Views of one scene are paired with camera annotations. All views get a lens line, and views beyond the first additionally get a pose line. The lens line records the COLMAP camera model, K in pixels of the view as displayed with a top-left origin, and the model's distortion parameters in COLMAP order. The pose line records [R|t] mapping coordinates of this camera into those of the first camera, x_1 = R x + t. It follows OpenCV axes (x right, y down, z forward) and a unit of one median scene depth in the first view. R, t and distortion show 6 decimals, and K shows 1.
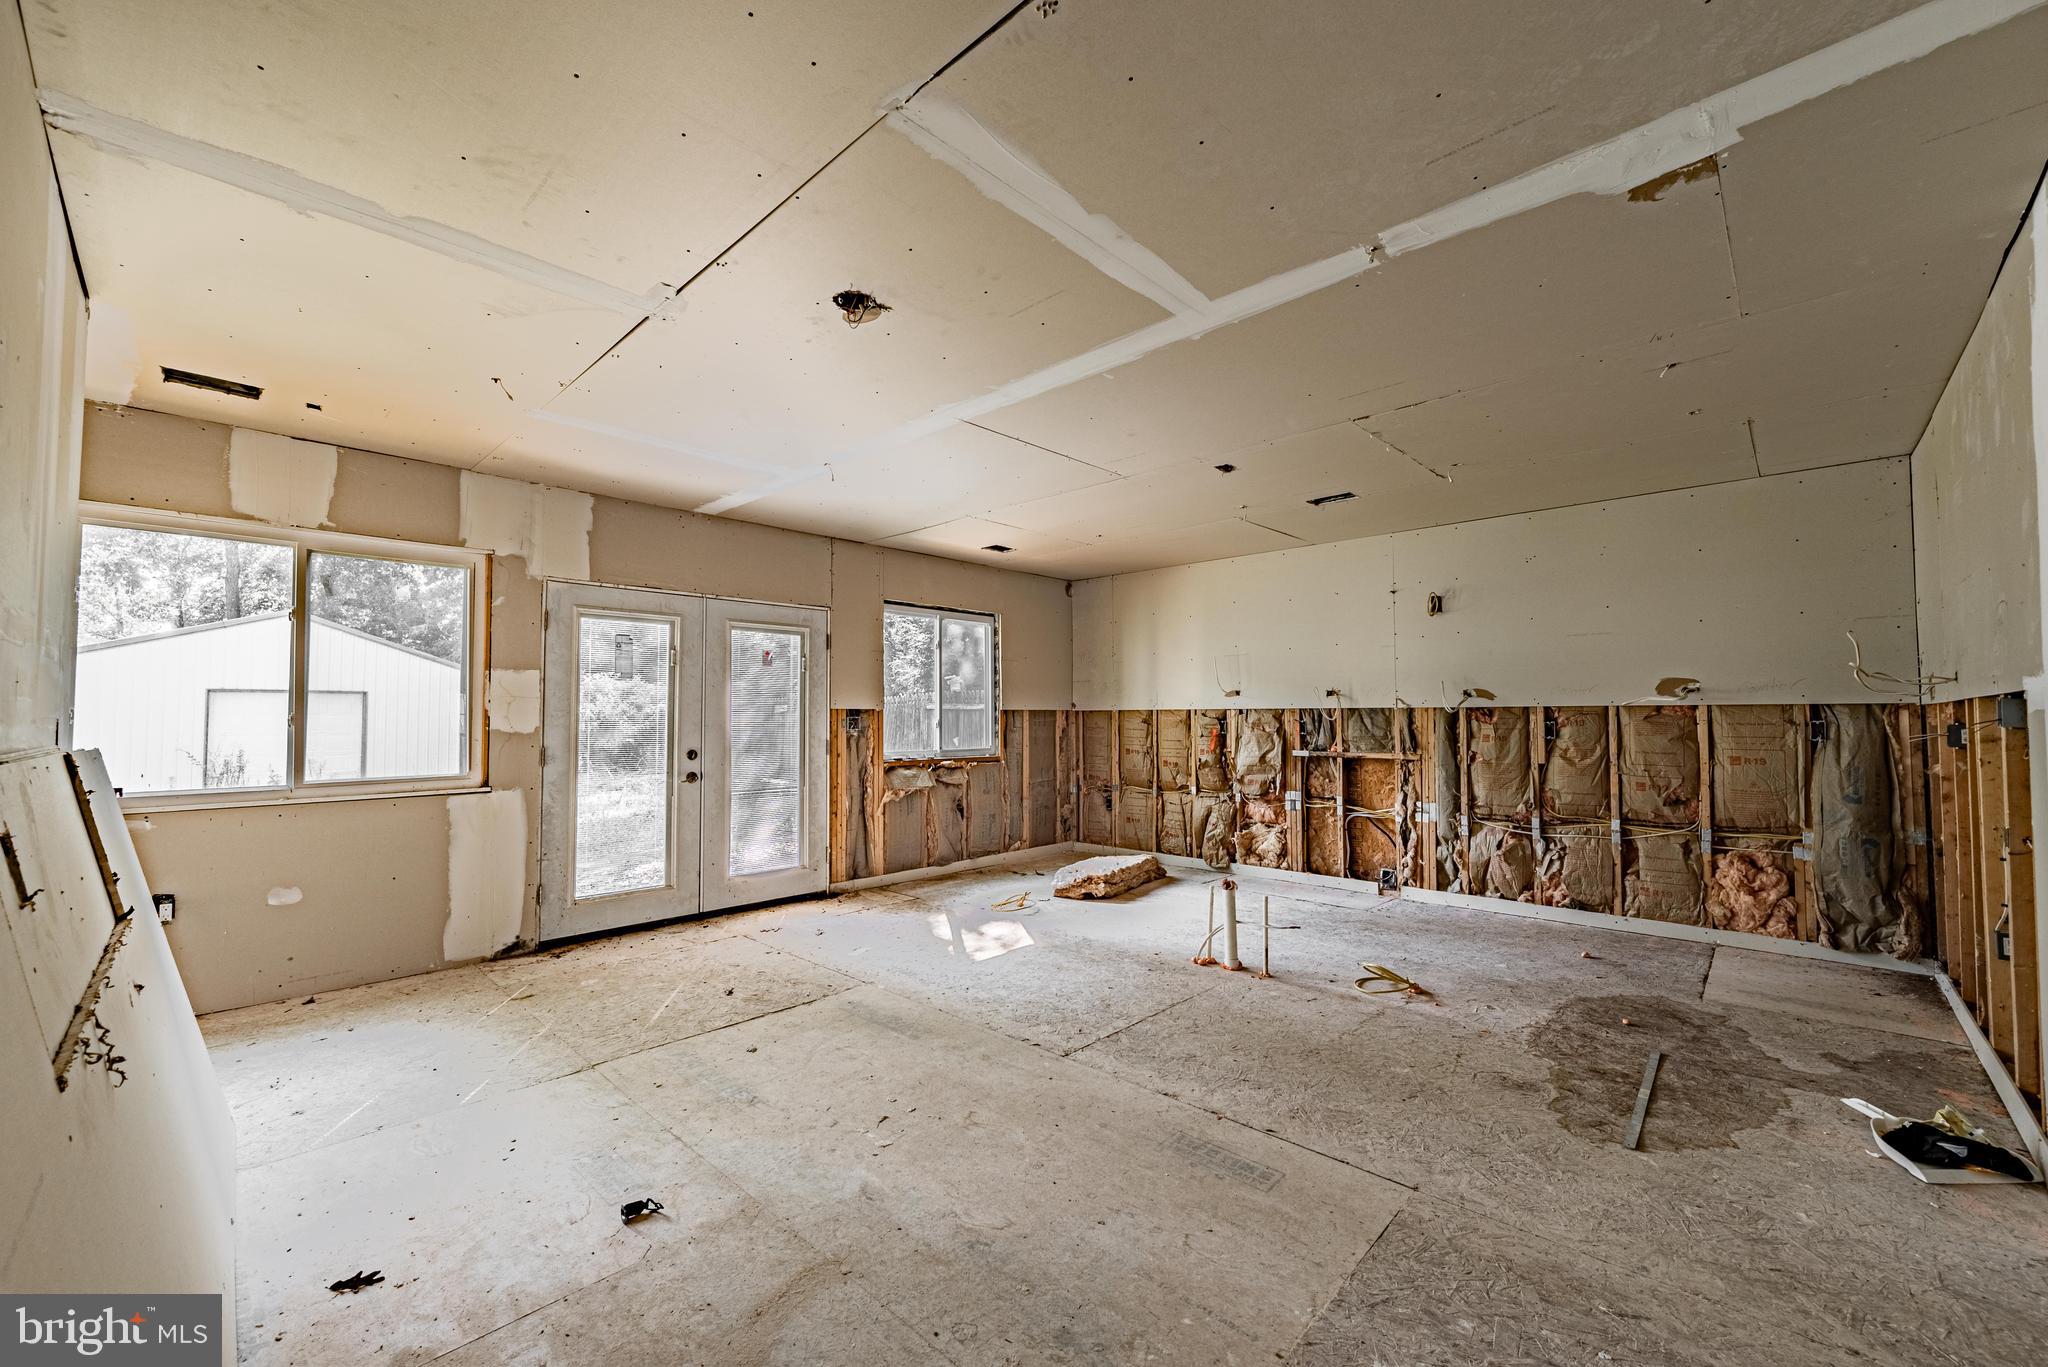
lens RADIAL K [[812.3, 0, 1024.3], [0, 812.3, 688.9], [0, 0, 1]] dist [0.005242, -0.000147]
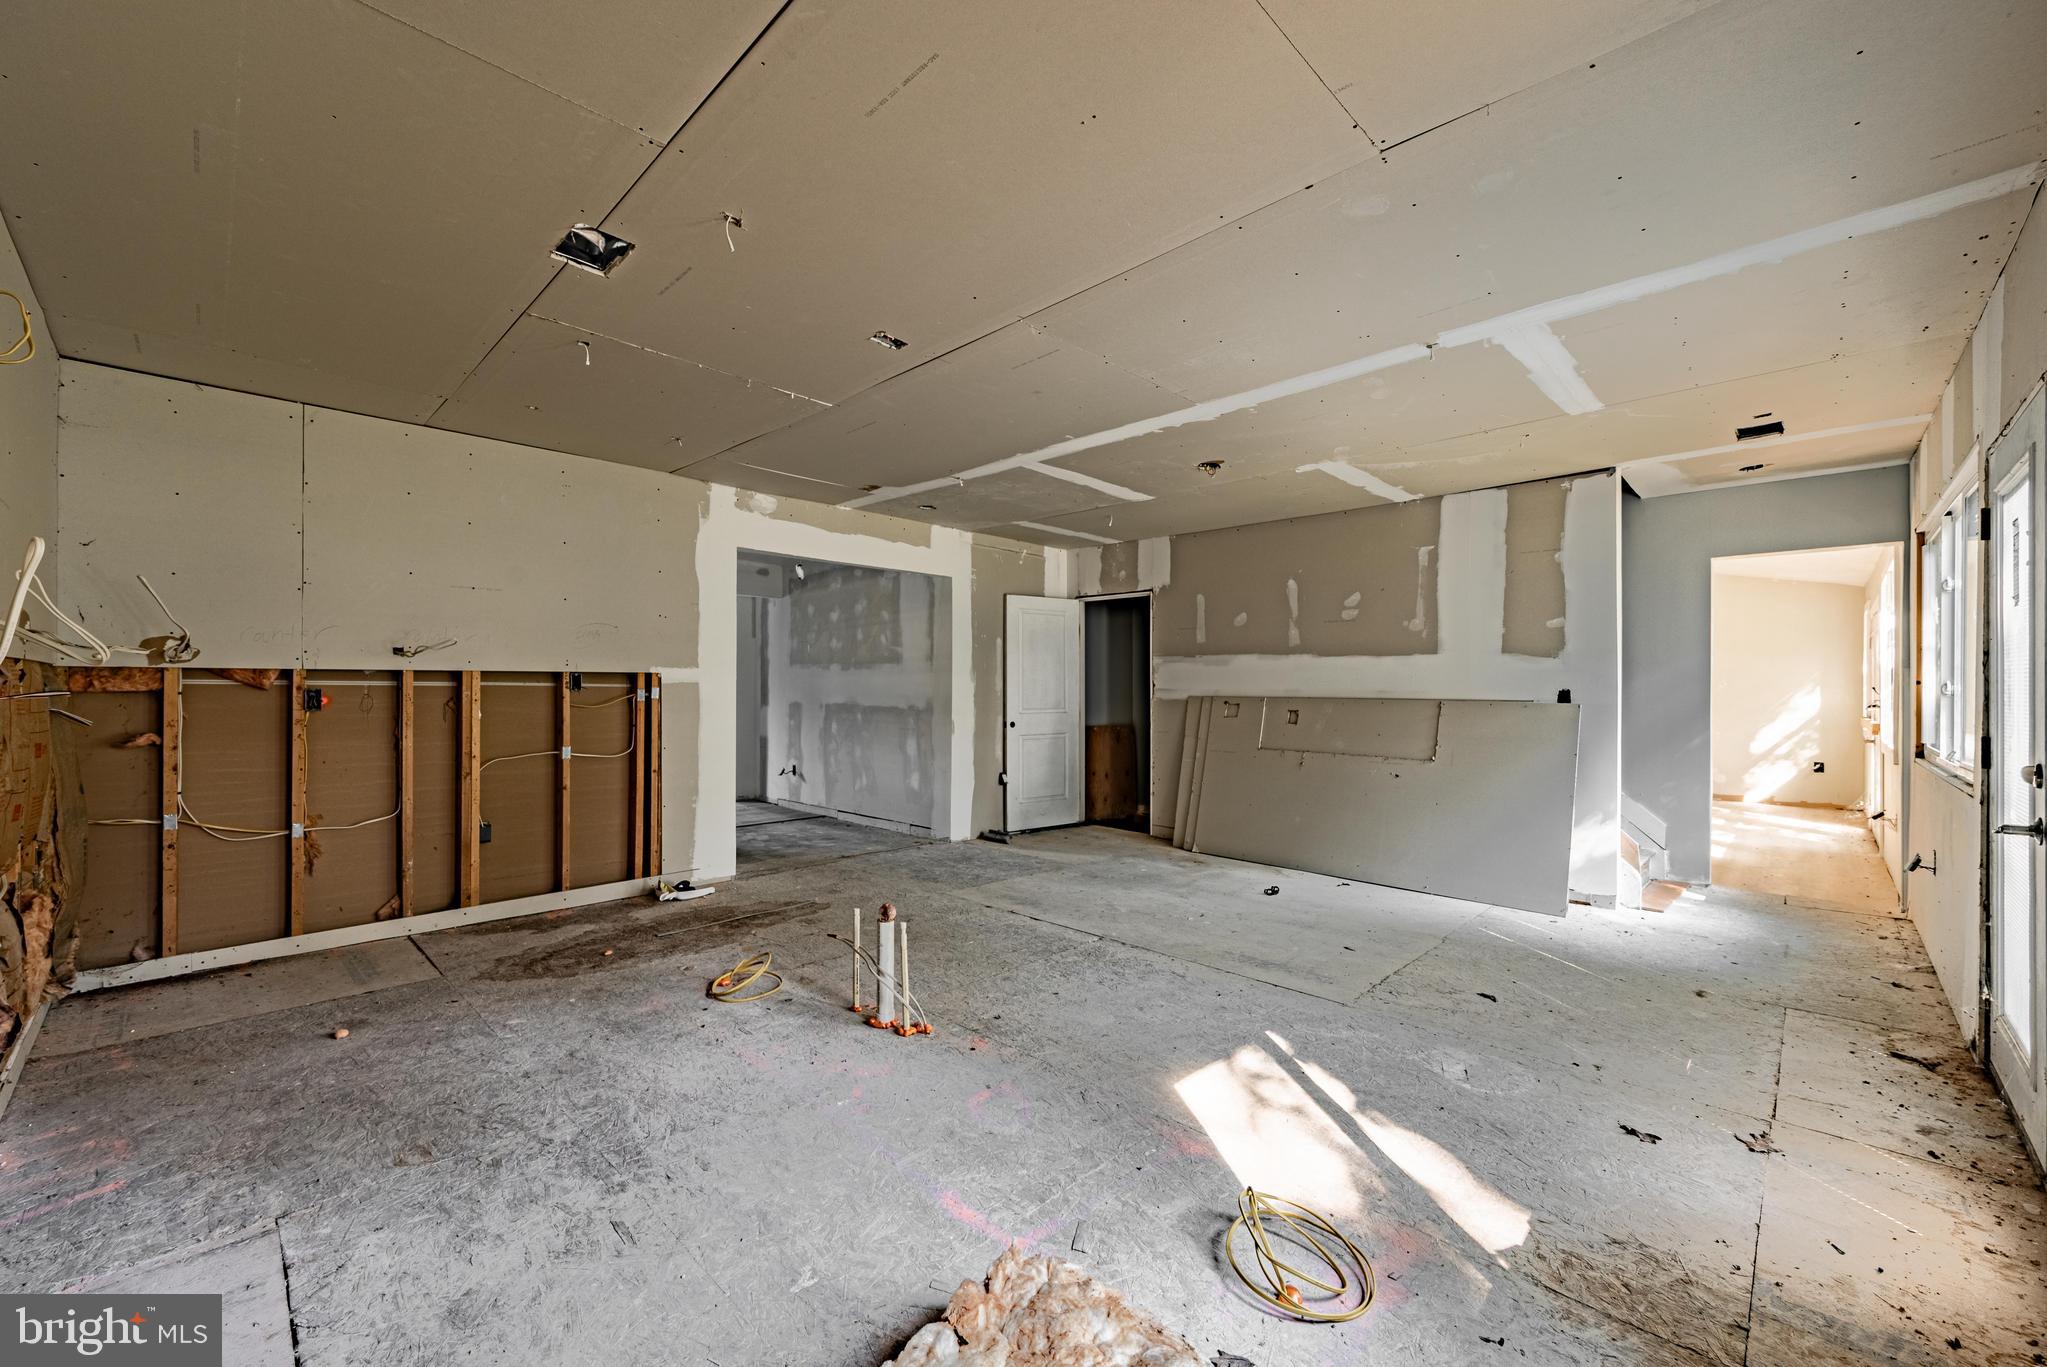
lens RADIAL K [[811.9, 0, 1017.1], [0, 811.9, 691.1], [0, 0, 1]] dist [0.005242, -0.000147]
pose [[-0.999812, -0.003228, 0.019119, 0.159945], [-0.003897, 0.999376, -0.035093, 0.087817], [-0.018994, -0.035161, -0.999201, 2.283353]]
